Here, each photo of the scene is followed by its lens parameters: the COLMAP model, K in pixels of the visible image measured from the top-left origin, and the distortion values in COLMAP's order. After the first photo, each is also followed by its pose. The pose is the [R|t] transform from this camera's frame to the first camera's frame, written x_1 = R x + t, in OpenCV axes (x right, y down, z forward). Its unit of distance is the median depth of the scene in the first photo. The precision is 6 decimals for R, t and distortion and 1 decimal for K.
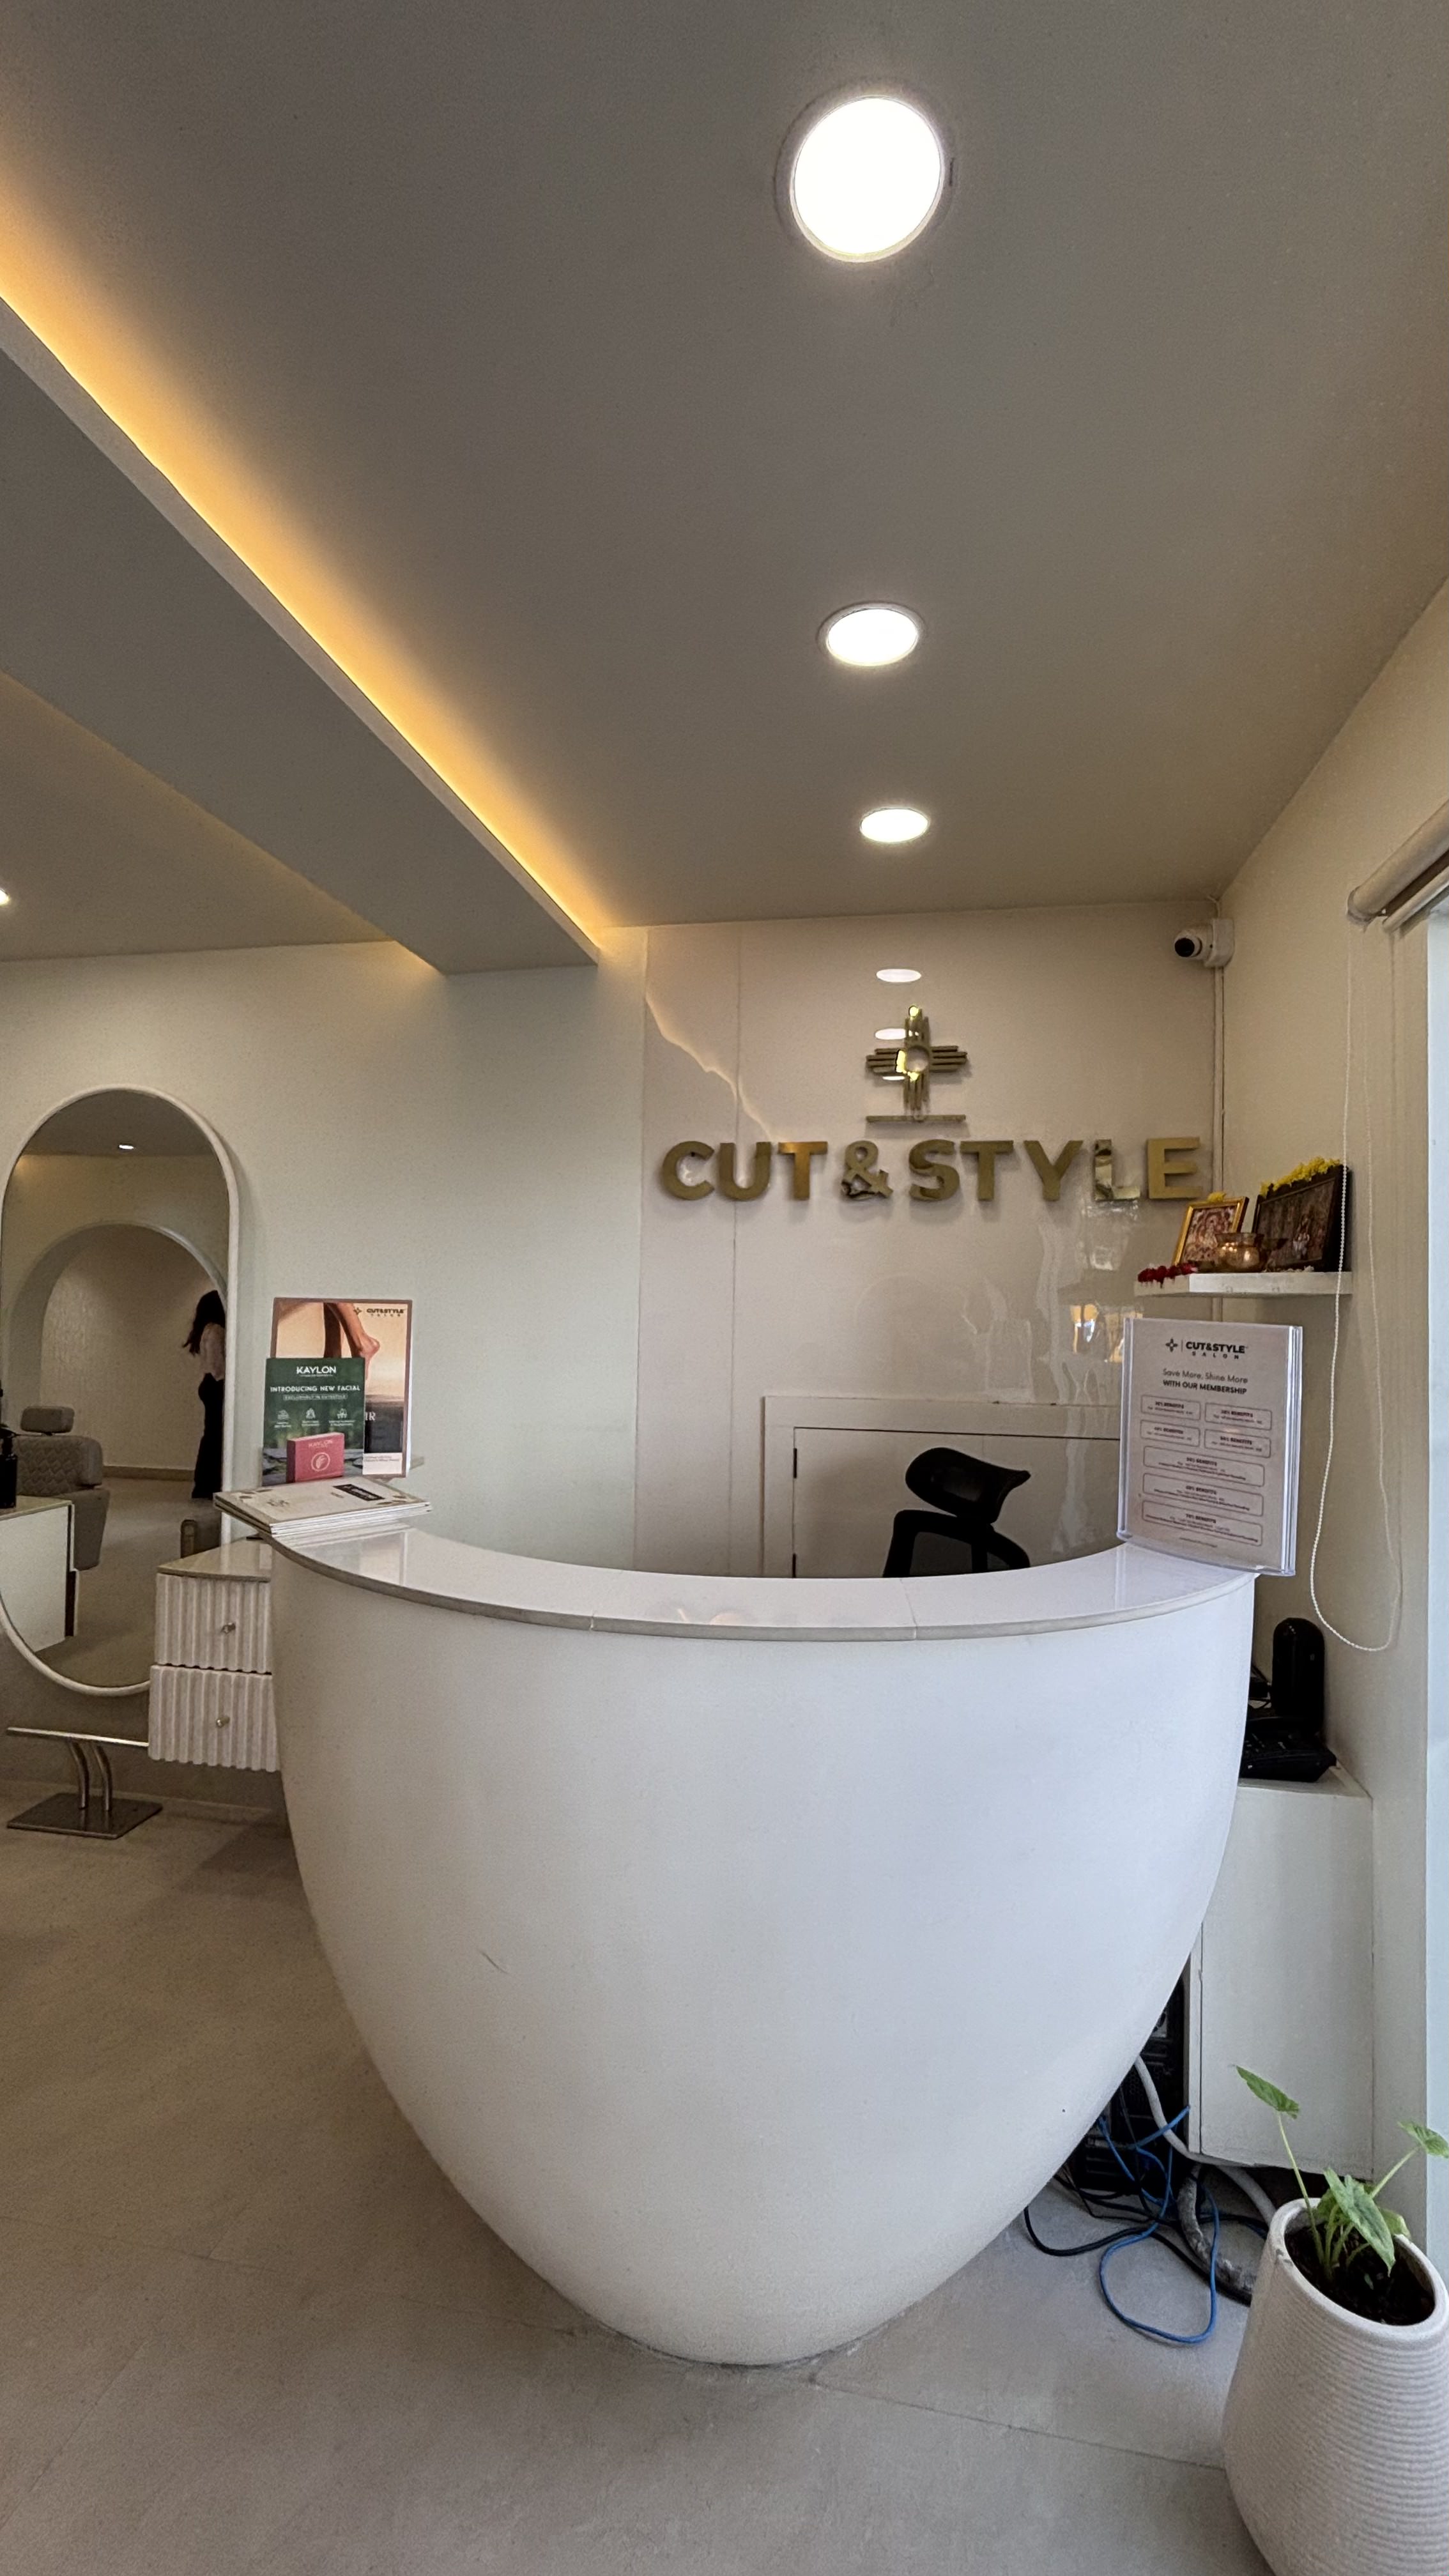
lens RADIAL K [[1039.6, 0, 719.1], [0, 1039.6, 1293.9], [0, 0, 1]] dist [0.008333, -0.000578]
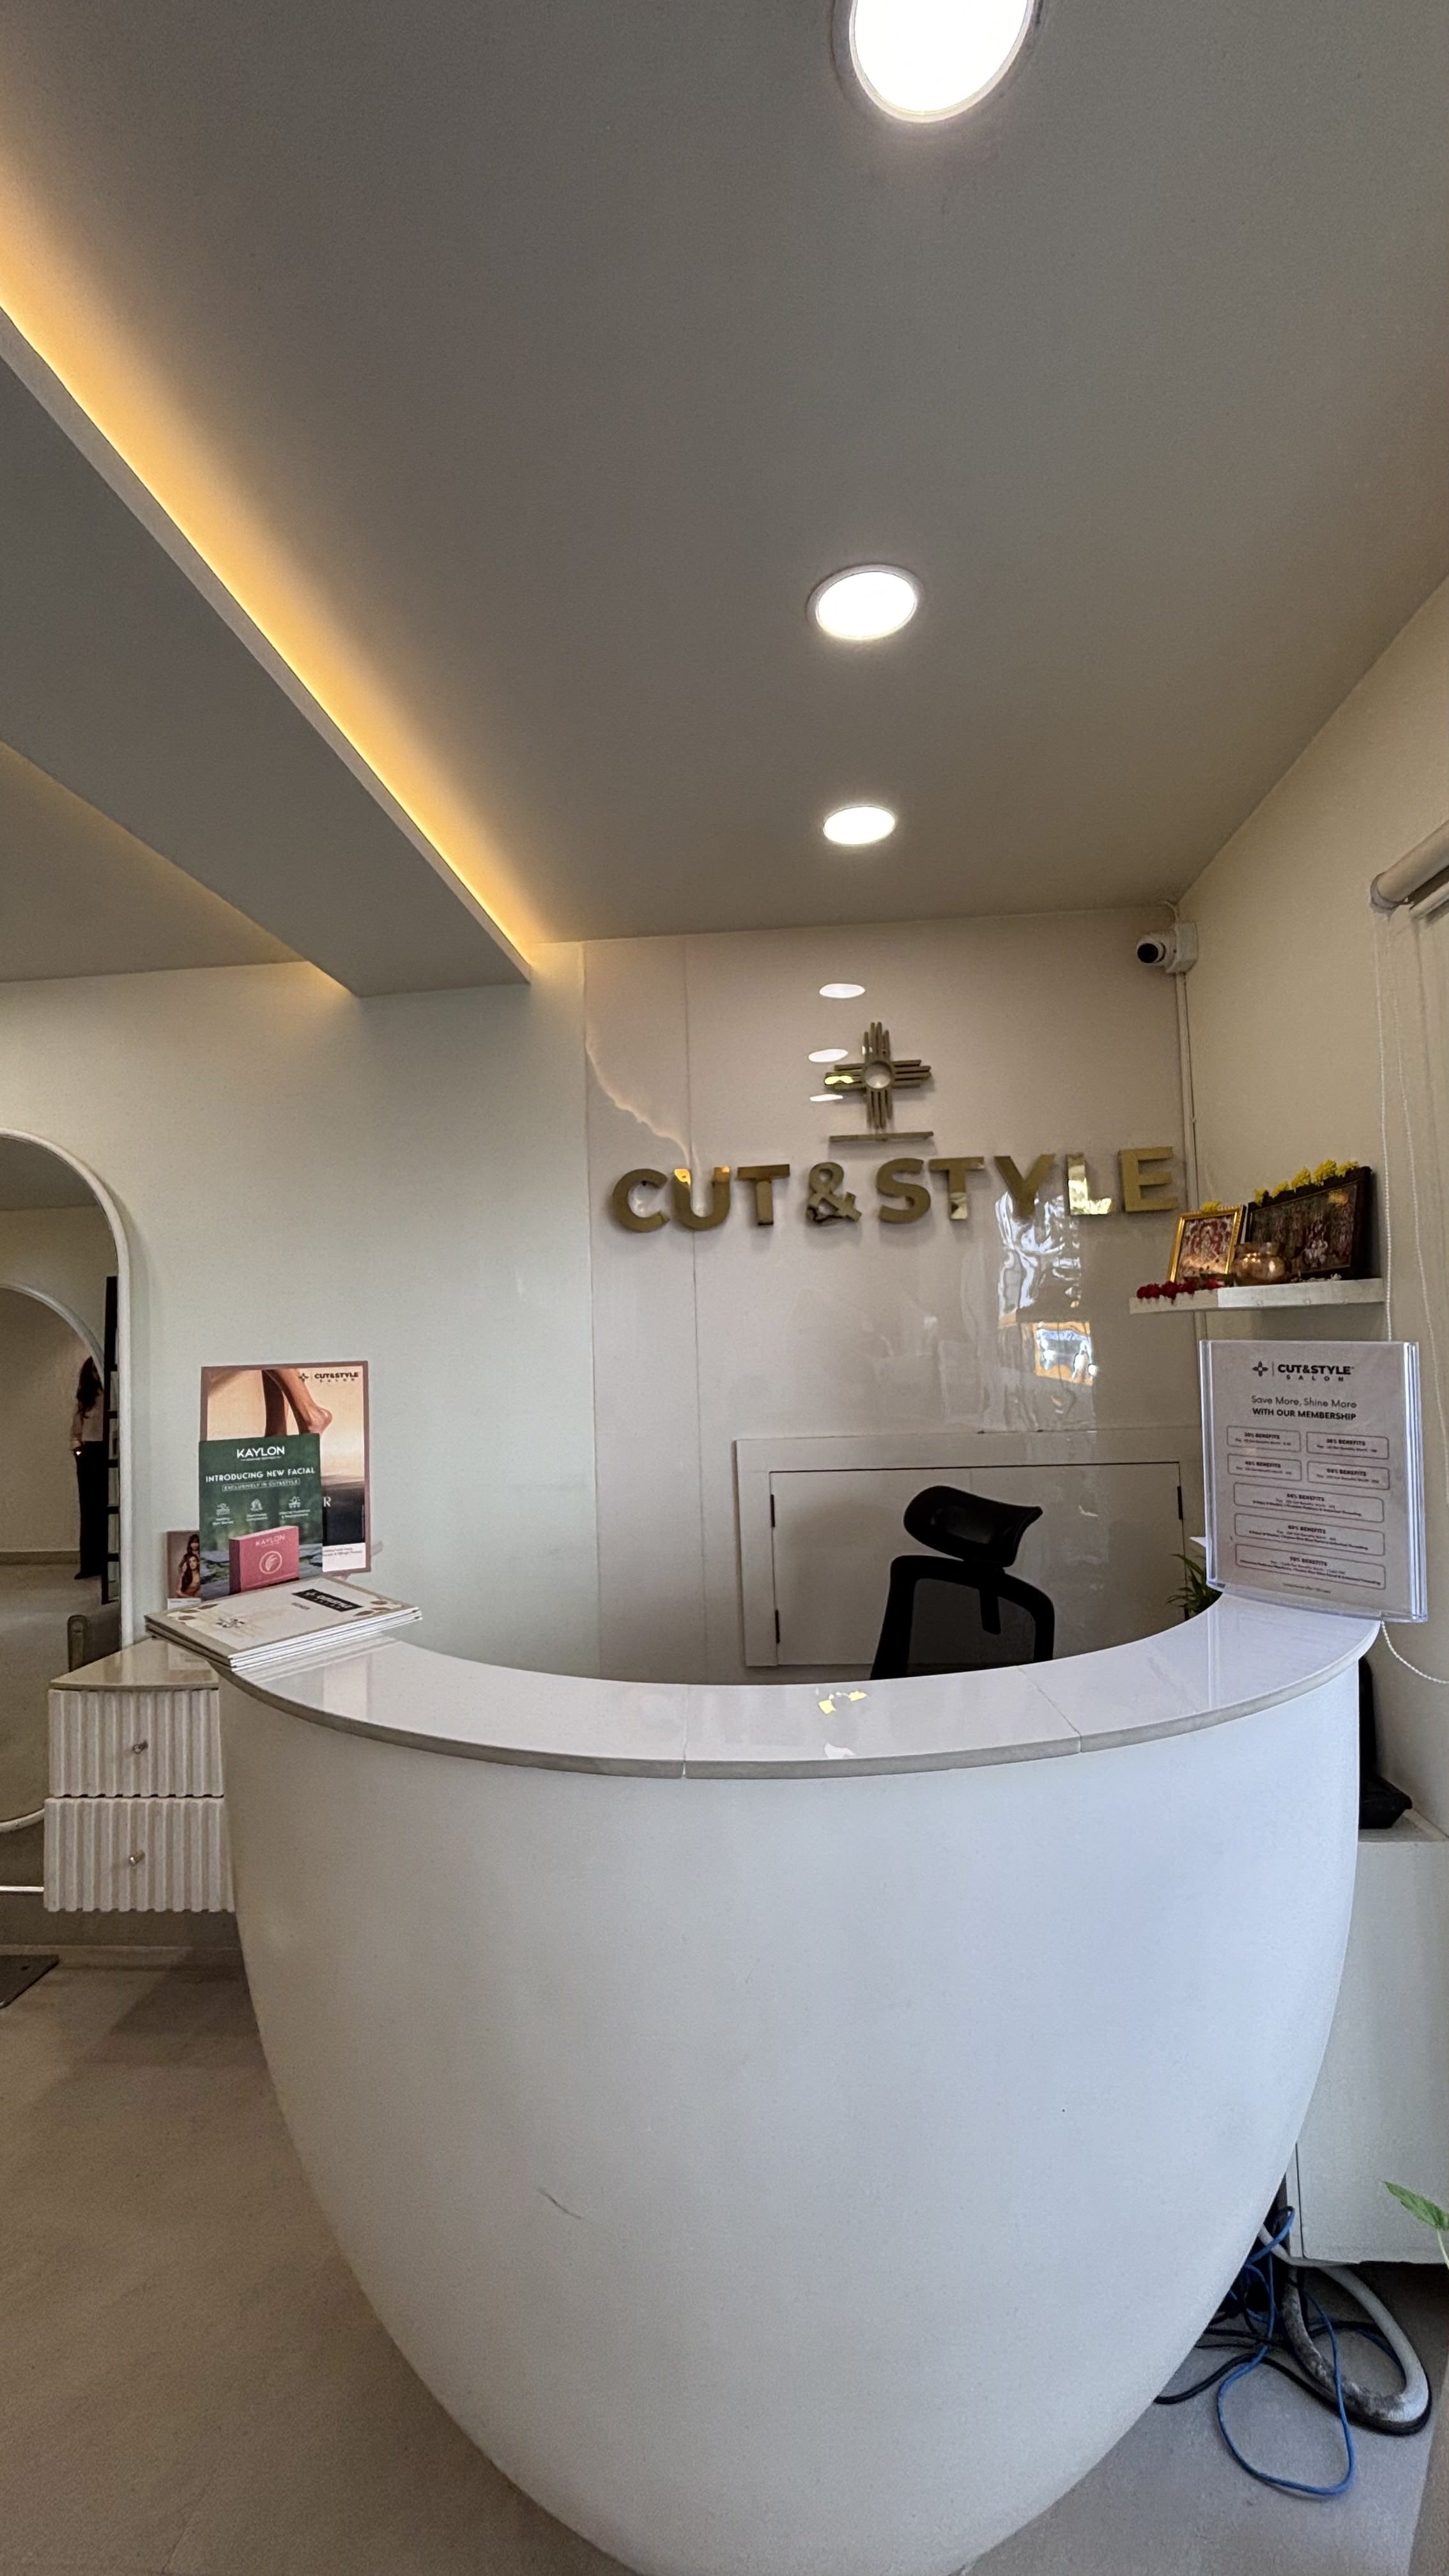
lens RADIAL K [[1042.4, 0, 717.2], [0, 1042.4, 1291.3], [0, 0, 1]] dist [0.001387, 0.000521]
pose [[0.993972, -0.046960, 0.099066, -0.074970], [0.050166, 0.998287, -0.030117, -0.009115], [-0.097482, 0.034905, 0.994625, 0.095565]]
